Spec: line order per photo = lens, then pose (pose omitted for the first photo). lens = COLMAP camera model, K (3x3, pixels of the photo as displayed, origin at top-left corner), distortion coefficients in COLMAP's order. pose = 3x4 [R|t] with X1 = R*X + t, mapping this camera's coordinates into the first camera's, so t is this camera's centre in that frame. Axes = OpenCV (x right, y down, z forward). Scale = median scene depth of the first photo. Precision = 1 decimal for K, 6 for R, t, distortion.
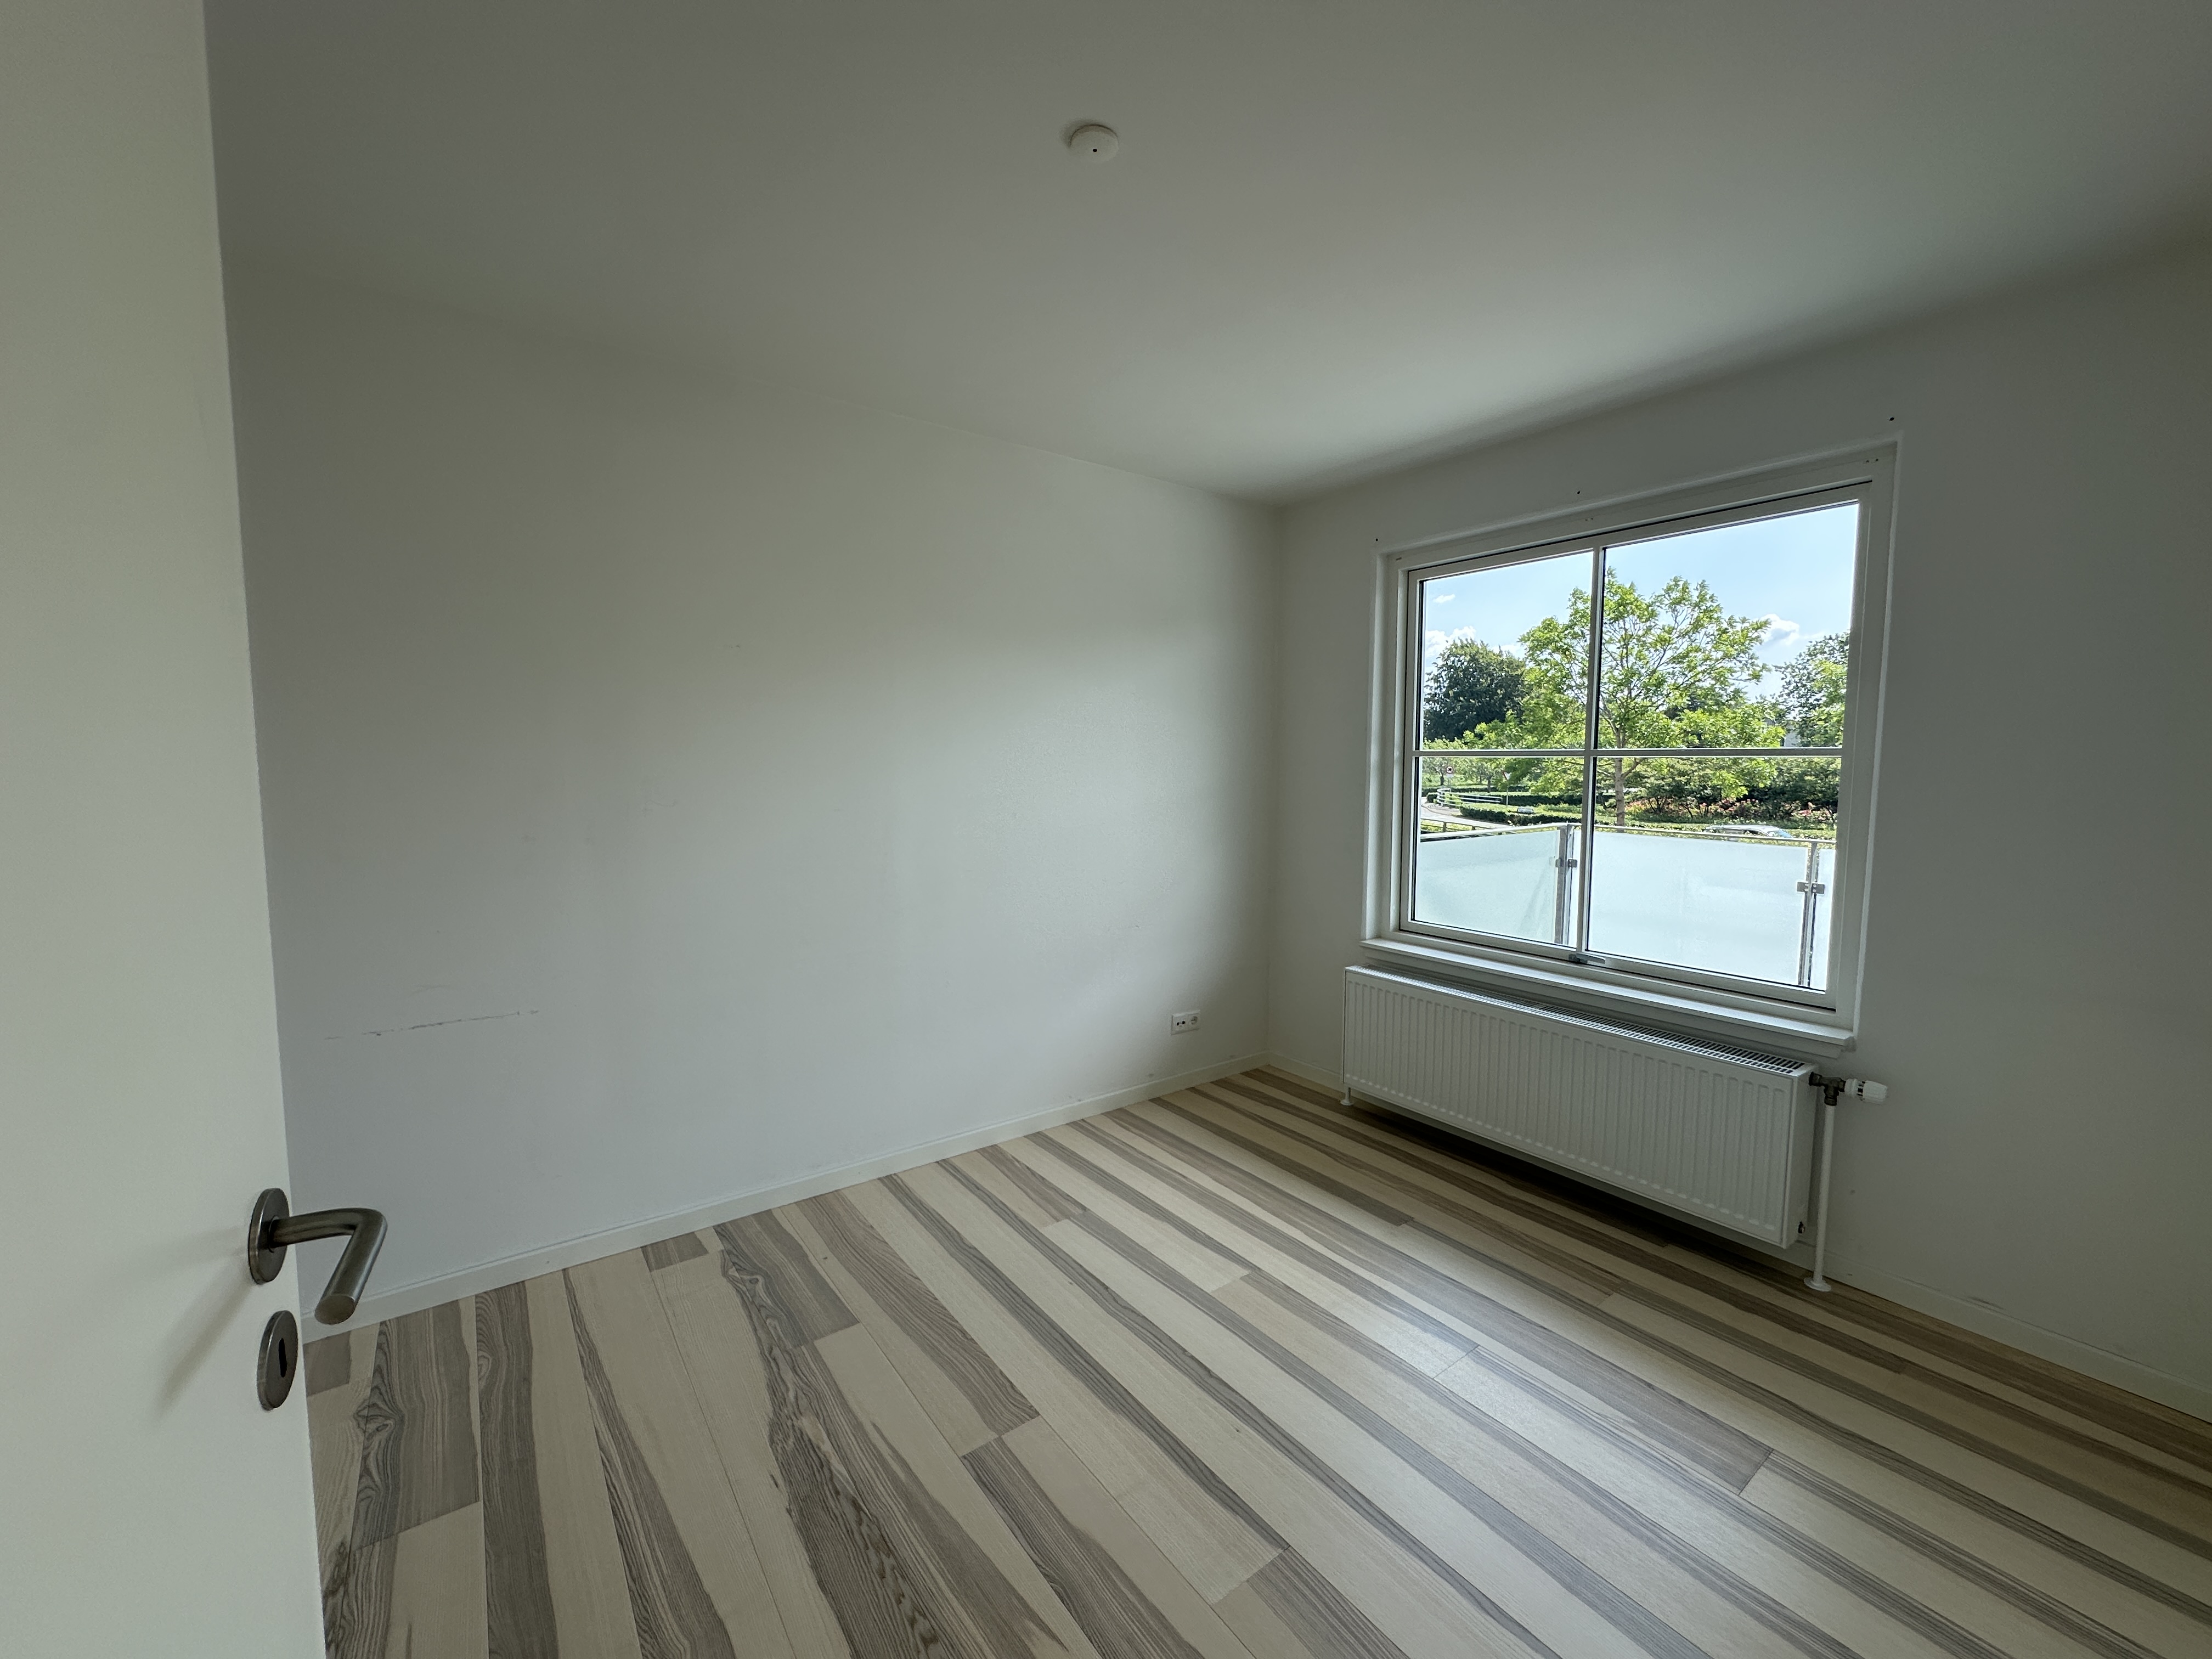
lens RADIAL K [[880.2, 0, 1116.8], [0, 880.2, 824.3], [0, 0, 1]] dist [-0.001870, 0.000536]
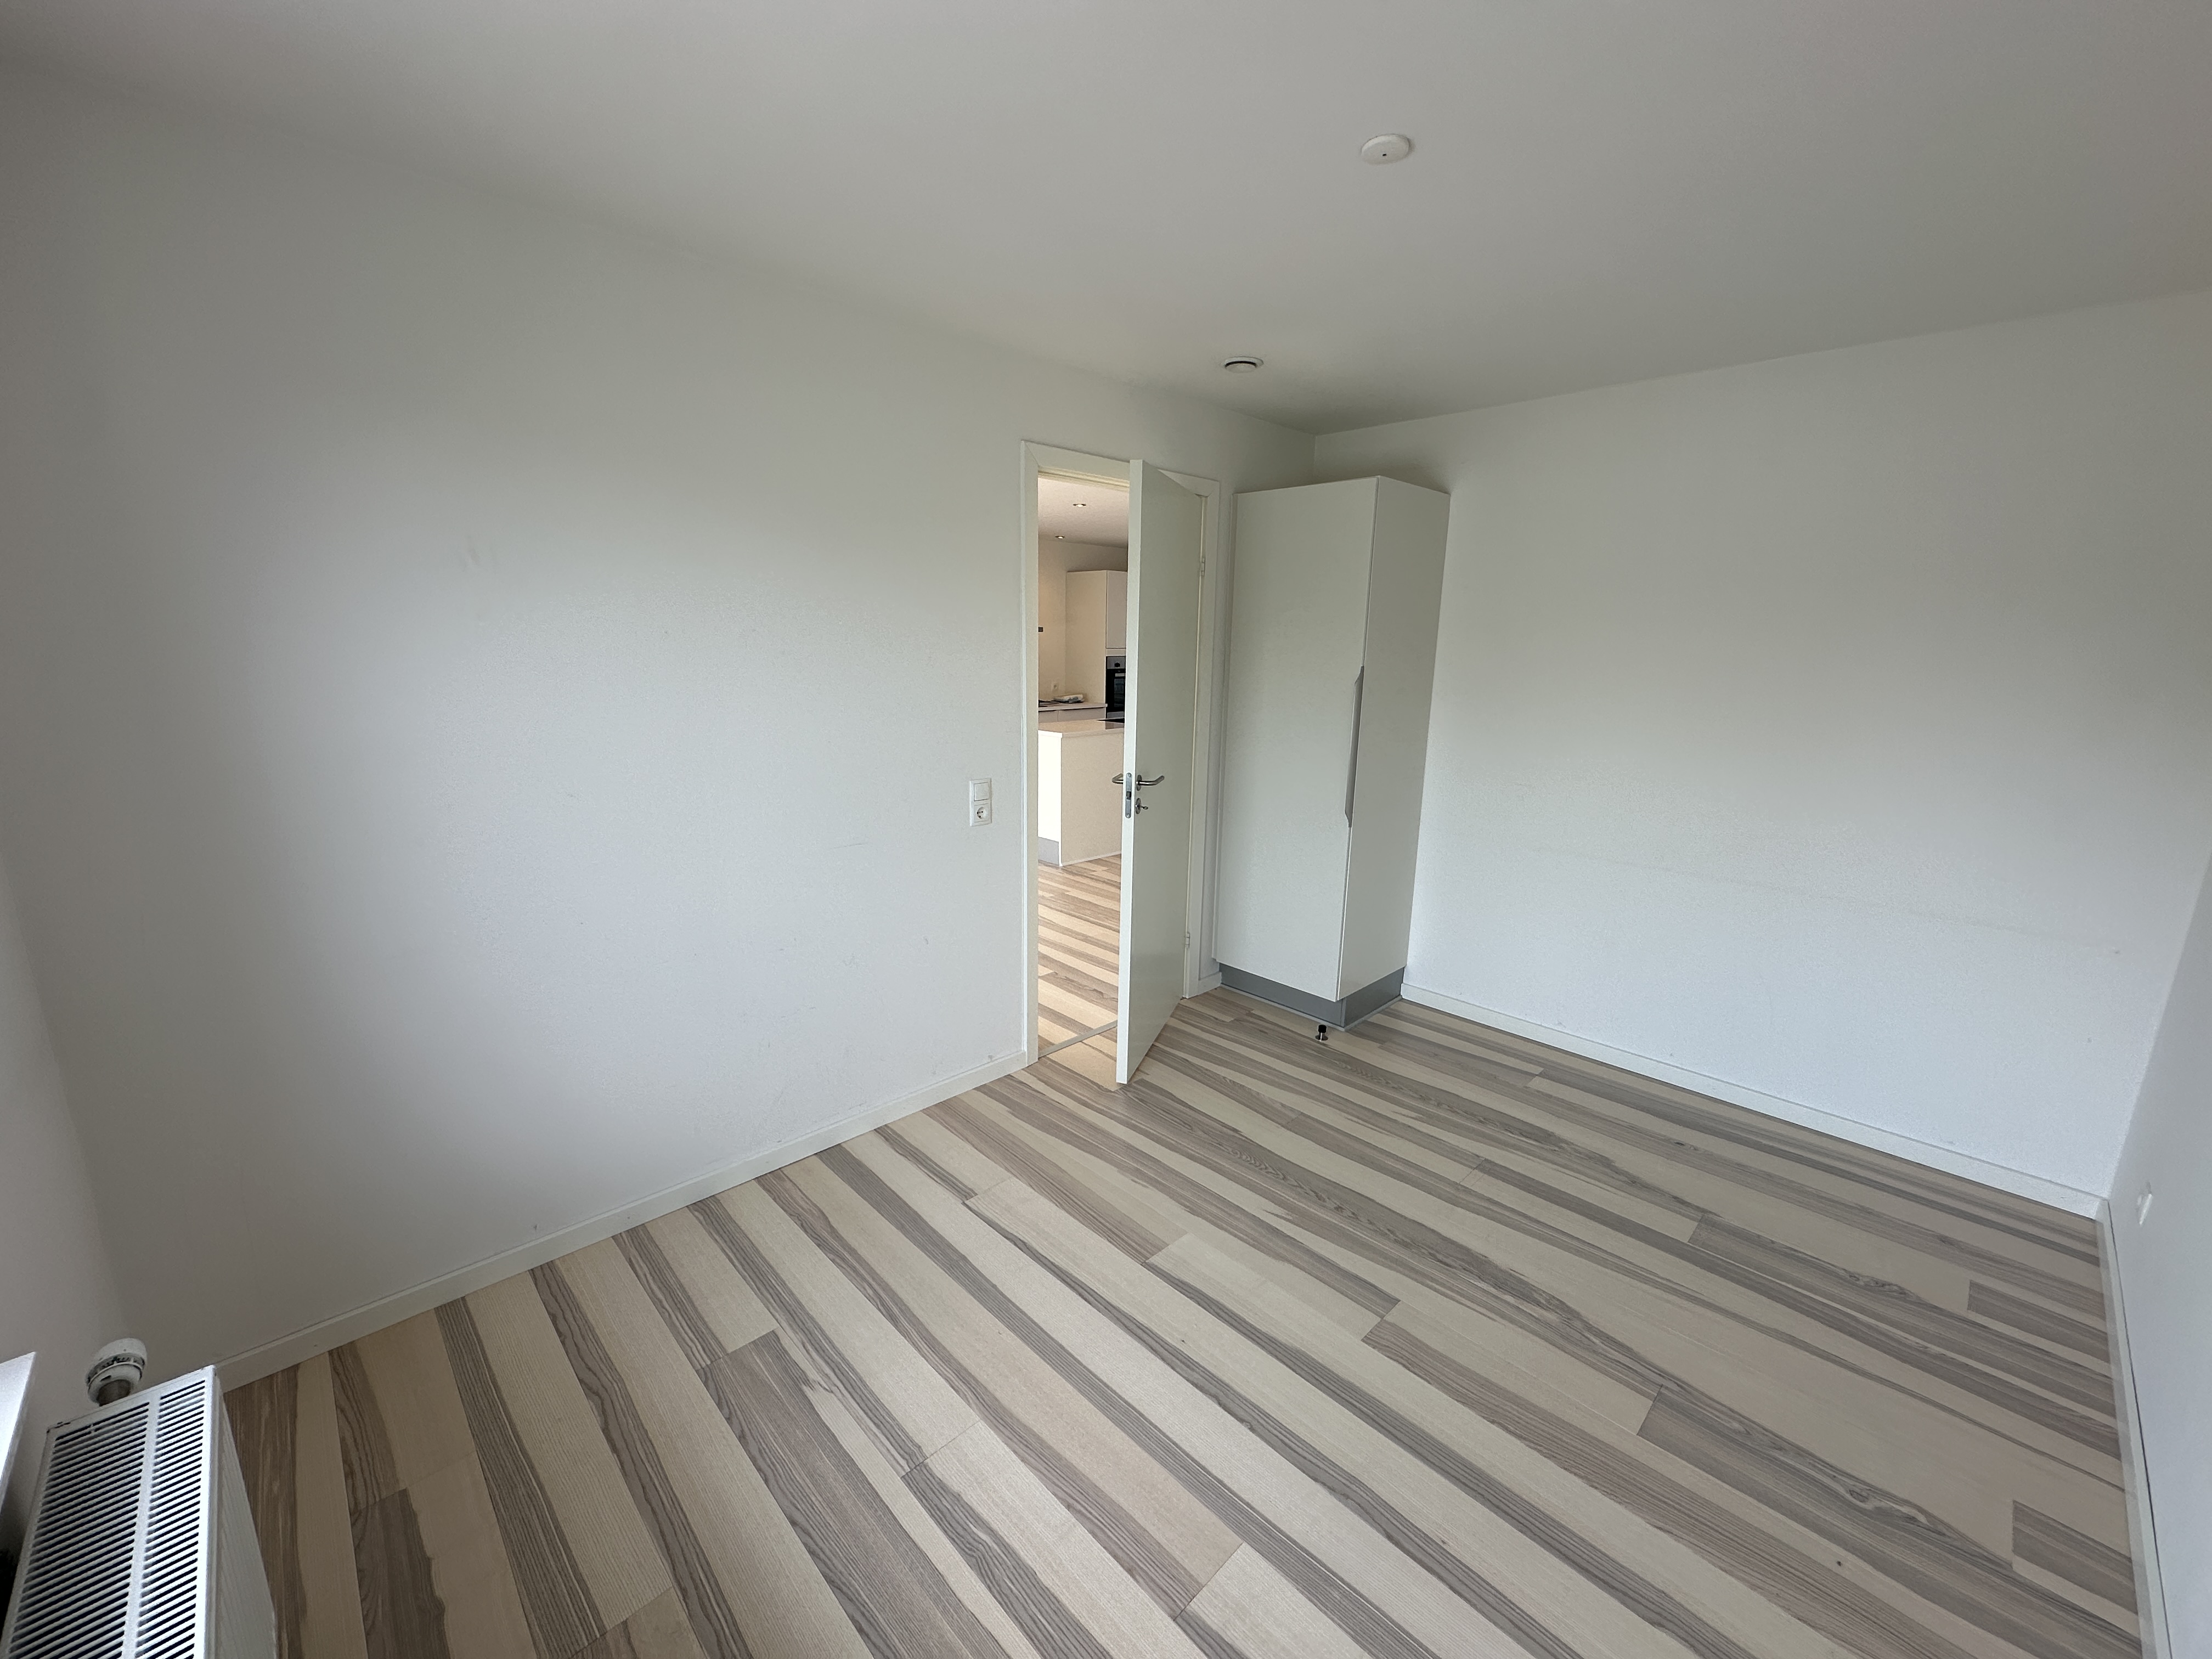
lens RADIAL K [[880.2, 0, 1100.6], [0, 880.2, 835.4], [0, 0, 1]] dist [-0.001870, 0.000536]
pose [[-0.993923, 0.009551, -0.109659, 0.340228], [-0.022154, 0.958486, 0.284277, -0.233495], [0.107821, 0.284979, -0.952450, 1.774420]]
